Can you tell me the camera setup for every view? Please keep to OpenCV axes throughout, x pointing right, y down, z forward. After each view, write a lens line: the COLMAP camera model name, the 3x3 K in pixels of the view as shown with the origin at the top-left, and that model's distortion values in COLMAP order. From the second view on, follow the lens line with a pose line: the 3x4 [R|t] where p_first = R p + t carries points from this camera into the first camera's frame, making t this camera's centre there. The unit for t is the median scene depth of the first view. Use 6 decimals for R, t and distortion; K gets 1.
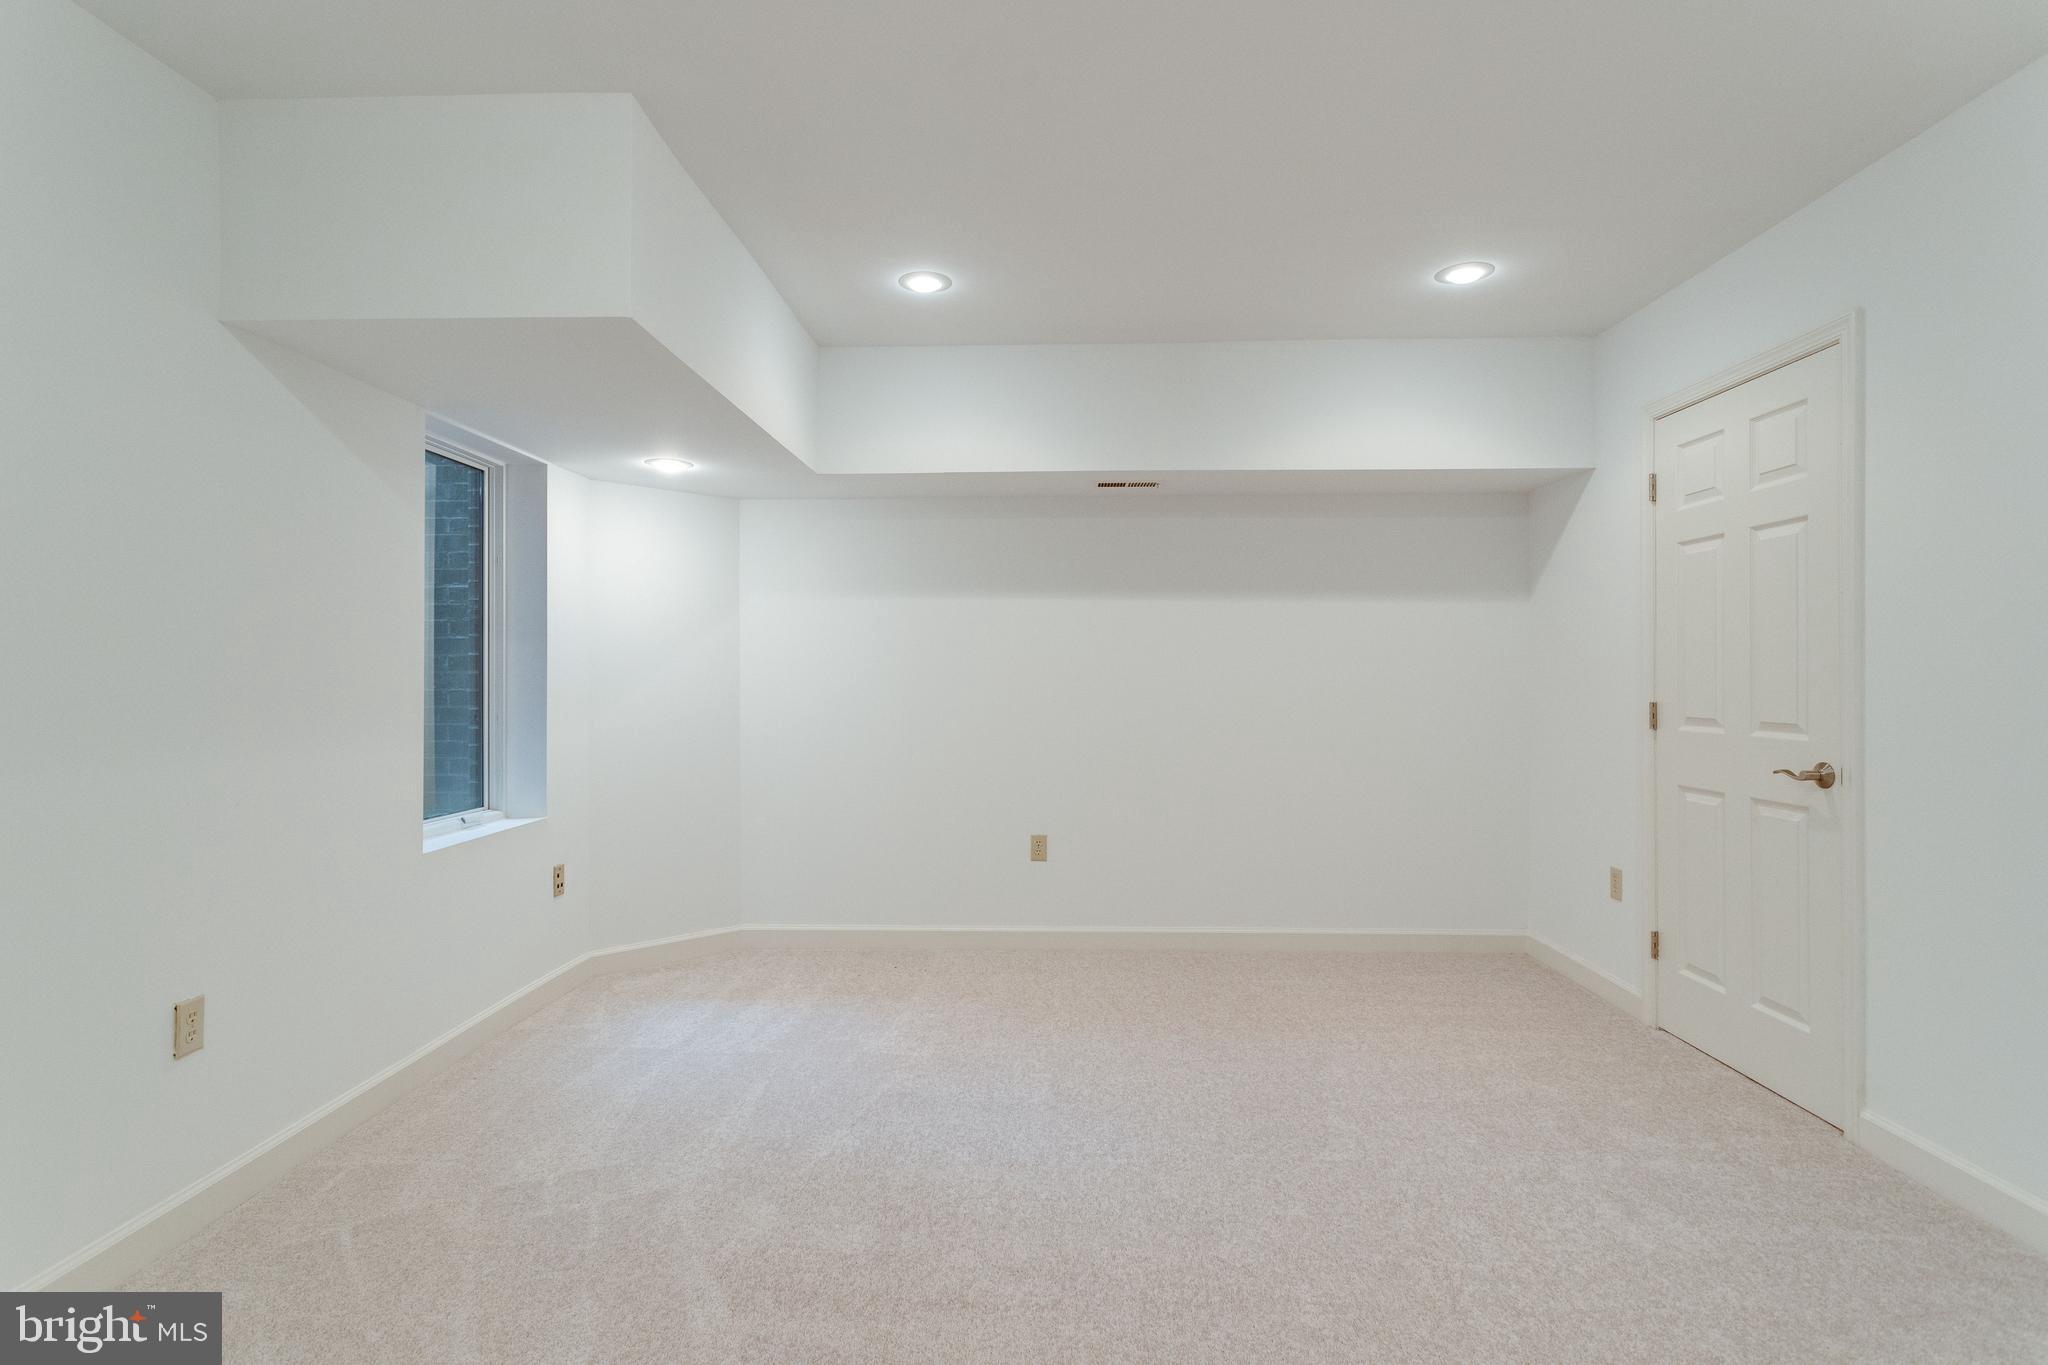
lens RADIAL K [[970.3, 0, 1024.7], [0, 970.3, 682.6], [0, 0, 1]] dist [-0.000379, 0.003492]
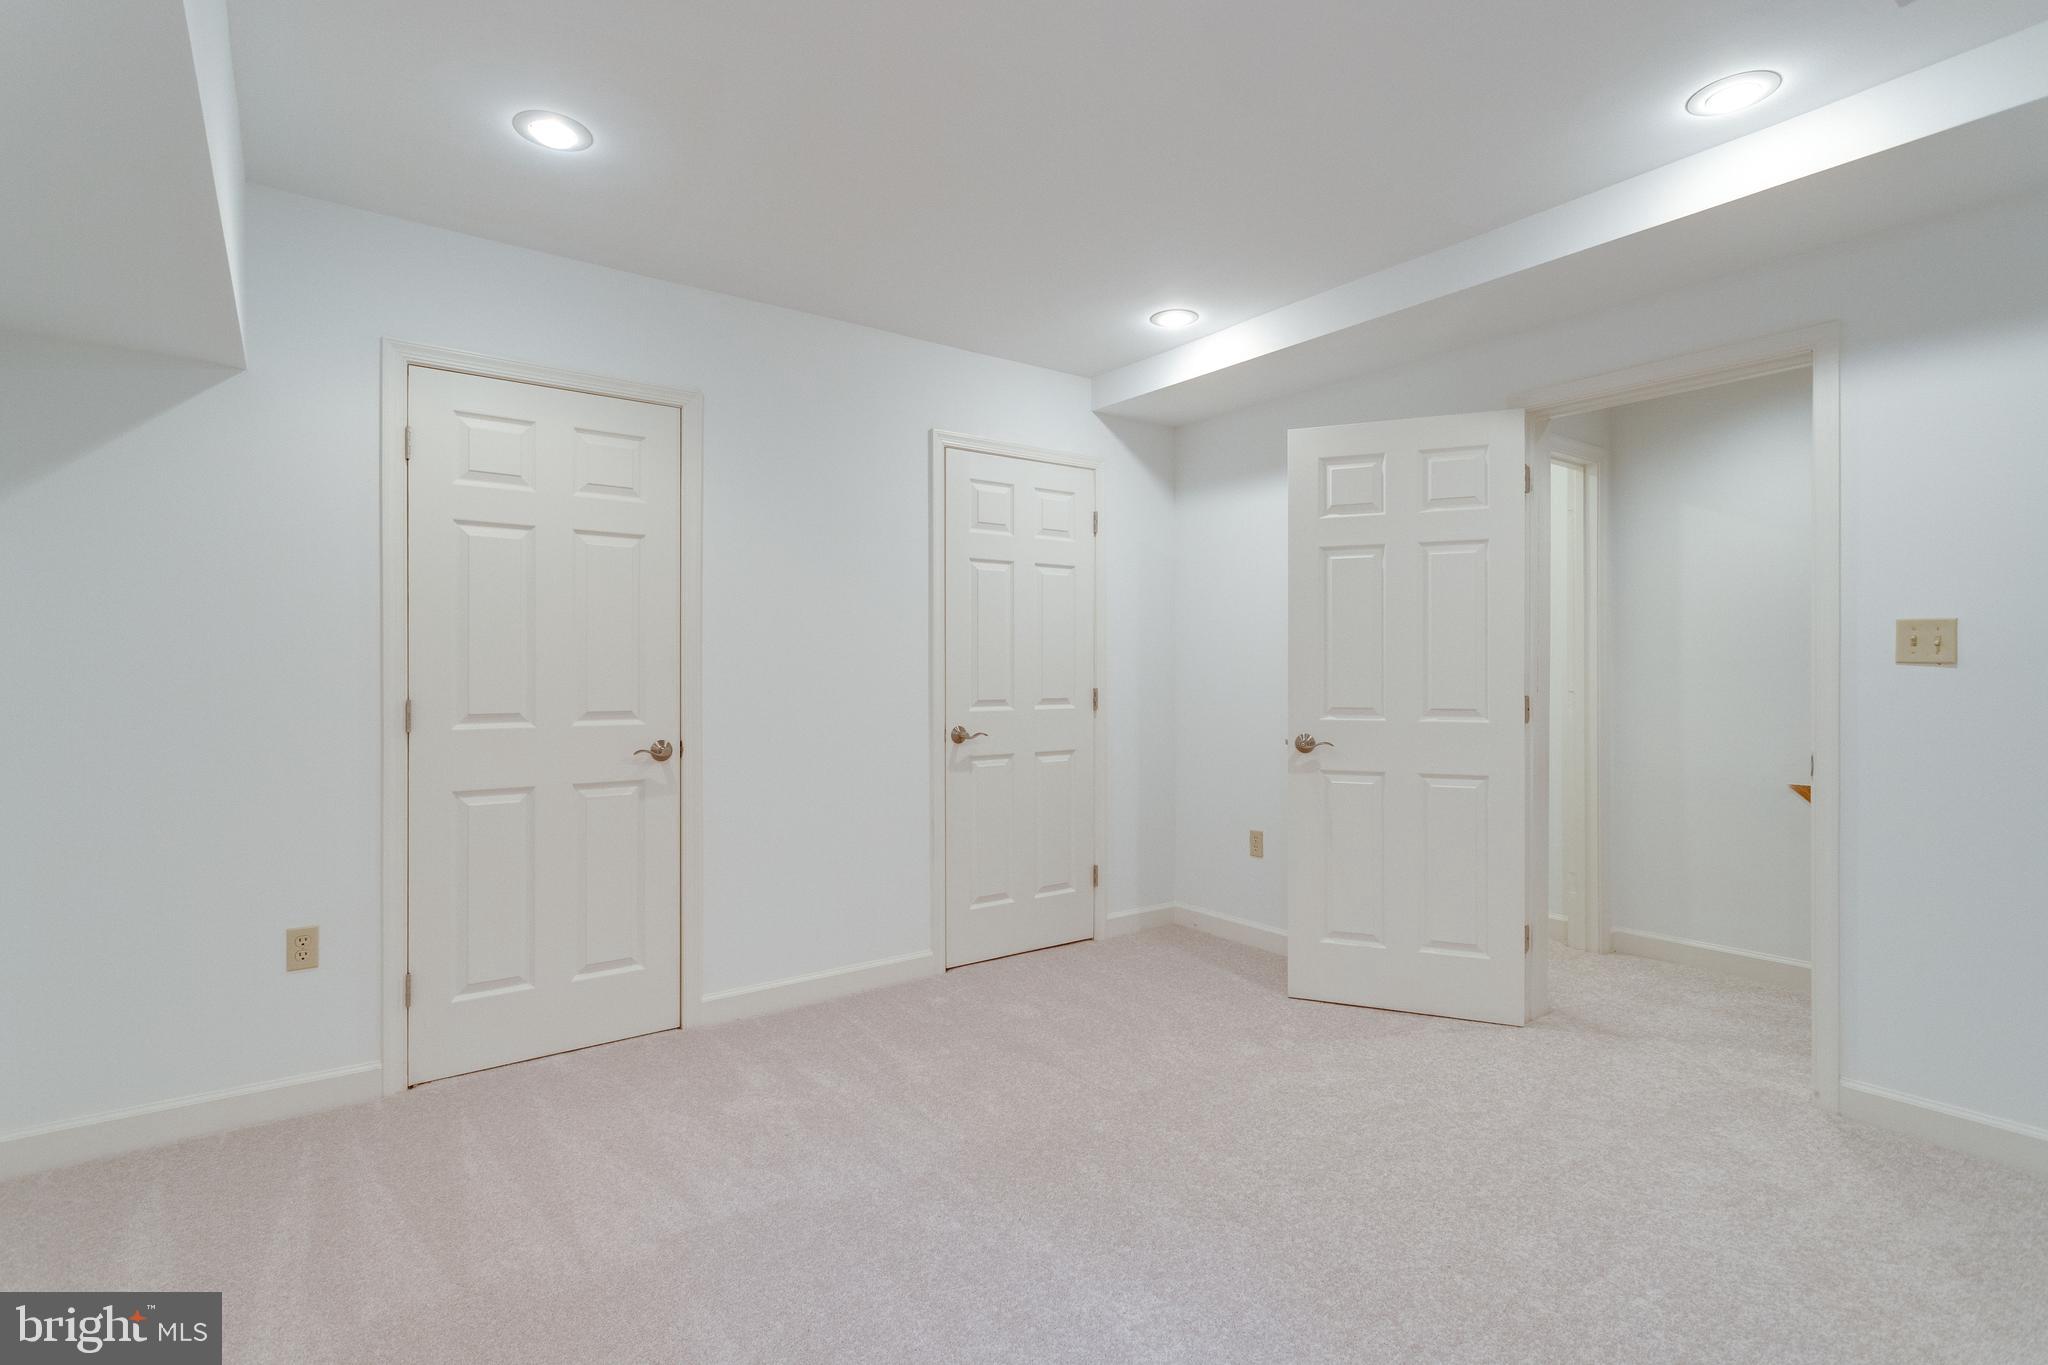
lens RADIAL K [[970.3, 0, 1023.3], [0, 970.3, 671.5], [0, 0, 1]] dist [-0.000379, 0.003492]
pose [[-0.622314, -0.005998, 0.782745, -0.403284], [-0.000434, 0.999973, 0.007318, -0.013467], [-0.782767, 0.004214, -0.622300, 1.329830]]
